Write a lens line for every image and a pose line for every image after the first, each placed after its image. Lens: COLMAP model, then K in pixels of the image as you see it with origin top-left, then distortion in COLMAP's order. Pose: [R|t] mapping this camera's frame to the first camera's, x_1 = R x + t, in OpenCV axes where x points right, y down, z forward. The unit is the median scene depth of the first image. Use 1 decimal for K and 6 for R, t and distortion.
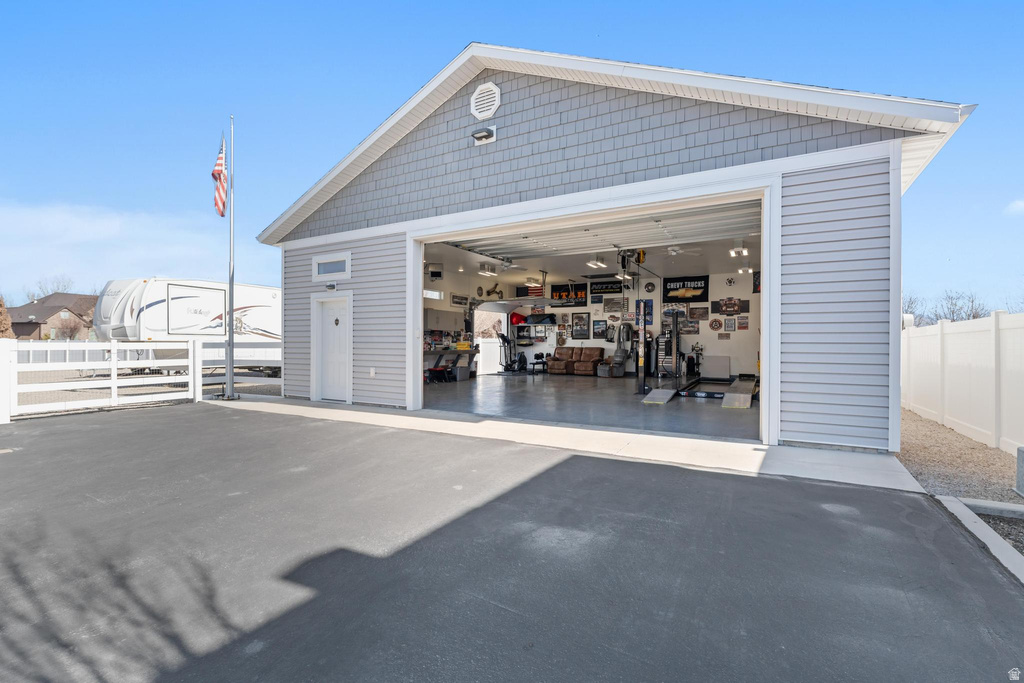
lens RADIAL K [[471.9, 0, 512.0], [0, 471.9, 341.5], [0, 0, 1]] dist [-0.000091, -0.000004]
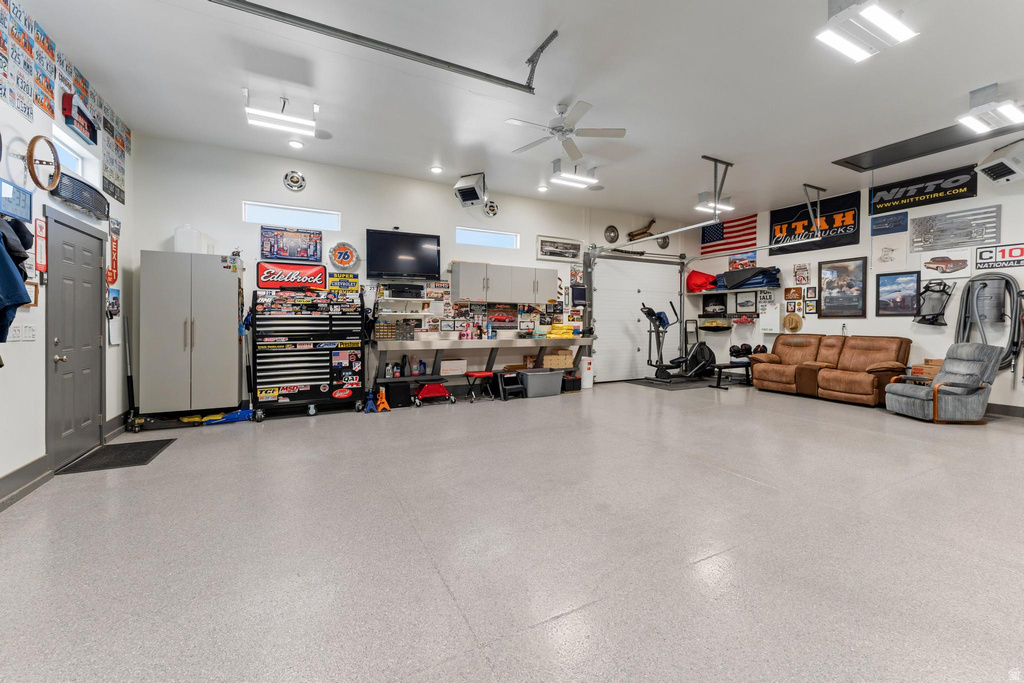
lens RADIAL K [[413.6, 0, 510.4], [0, 413.6, 323.1], [0, 0, 1]] dist [0.001236, 0.000219]
pose [[0.828851, 0.004052, -0.559455, 0.106448], [-0.001071, 0.999983, 0.005656, -0.001738], [0.559468, -0.004089, 0.828842, 0.500062]]
